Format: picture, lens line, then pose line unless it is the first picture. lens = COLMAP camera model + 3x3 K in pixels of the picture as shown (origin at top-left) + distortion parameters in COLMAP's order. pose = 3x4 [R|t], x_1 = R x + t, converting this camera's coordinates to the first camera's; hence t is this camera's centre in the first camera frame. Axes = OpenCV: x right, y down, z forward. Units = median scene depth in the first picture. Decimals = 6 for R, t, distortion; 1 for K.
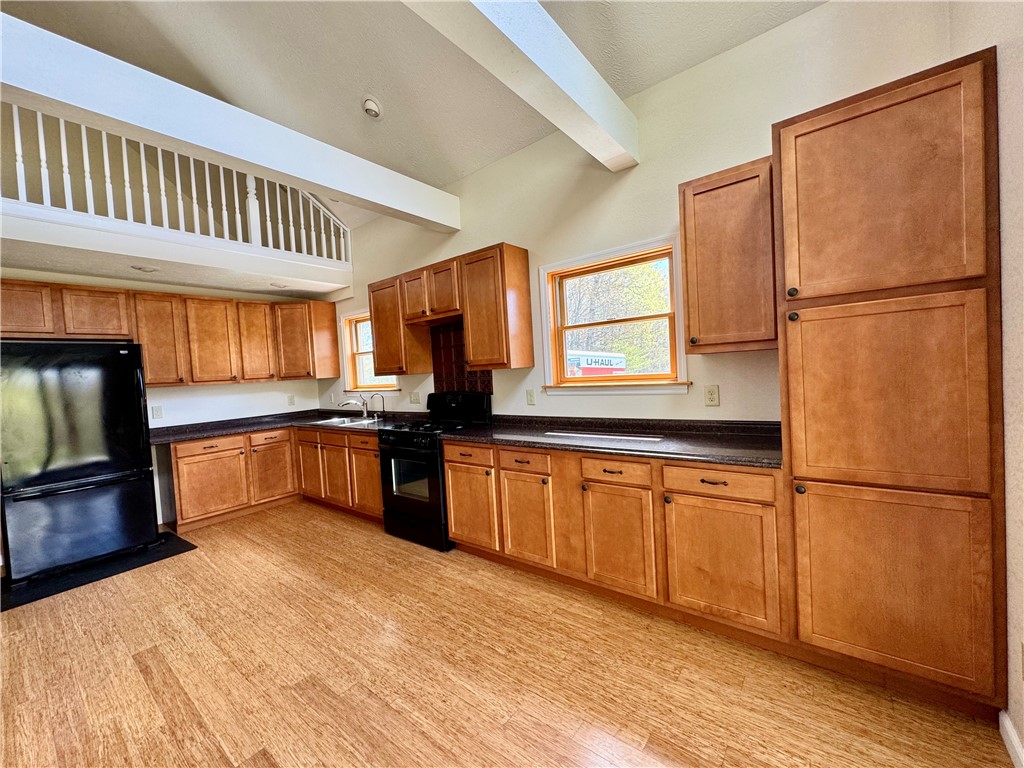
lens RADIAL K [[409.0, 0, 512.0], [0, 409.0, 384.0], [0, 0, 1]] dist [0.001676, -0.000024]
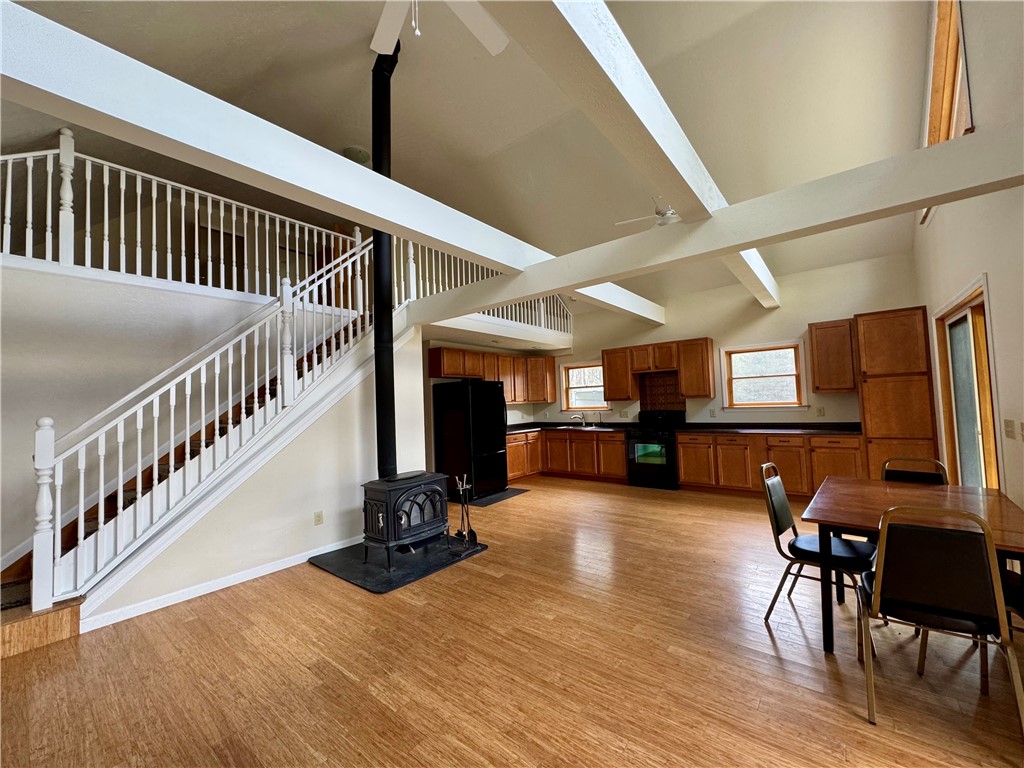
lens RADIAL K [[409.0, 0, 512.0], [0, 409.0, 384.0], [0, 0, 1]] dist [0.001676, -0.000024]
pose [[0.999694, 0.022268, -0.010726, -1.031776], [-0.023065, 0.996445, -0.081031, 0.085976], [0.008883, 0.081254, 0.996654, -1.107244]]
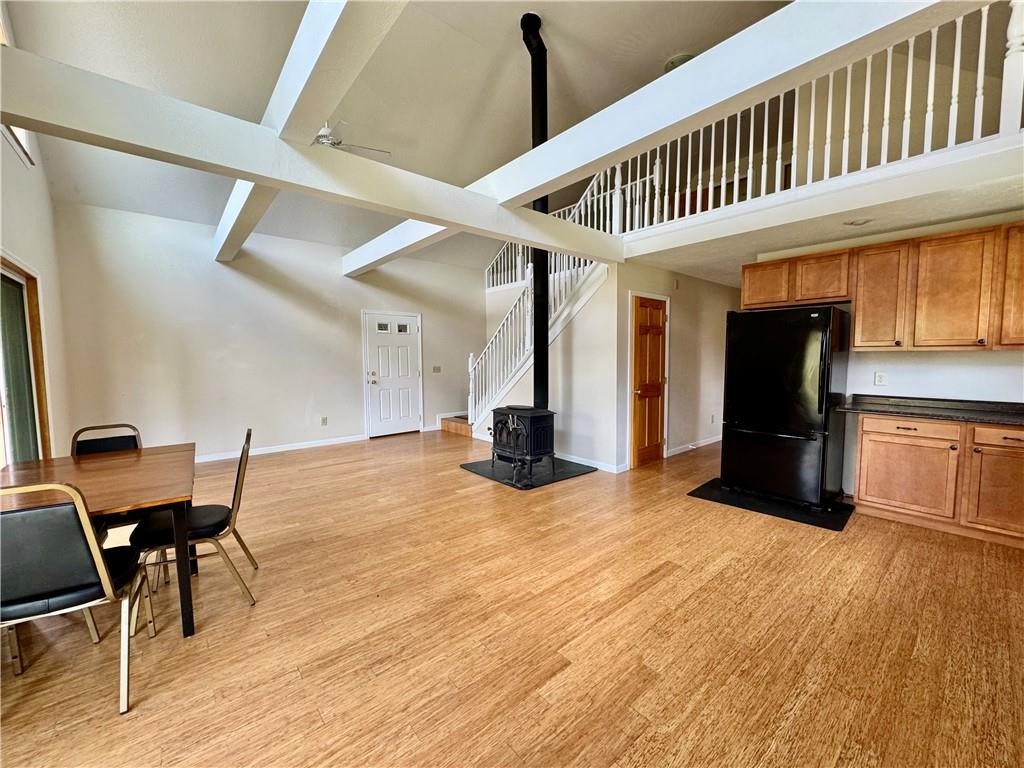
lens RADIAL K [[409.0, 0, 512.0], [0, 409.0, 384.0], [0, 0, 1]] dist [0.001676, -0.000024]
pose [[-0.192954, 0.125955, -0.973090, 0.253983], [-0.018105, 0.991101, 0.131876, -0.034425], [0.981041, 0.043064, -0.188957, 0.541044]]
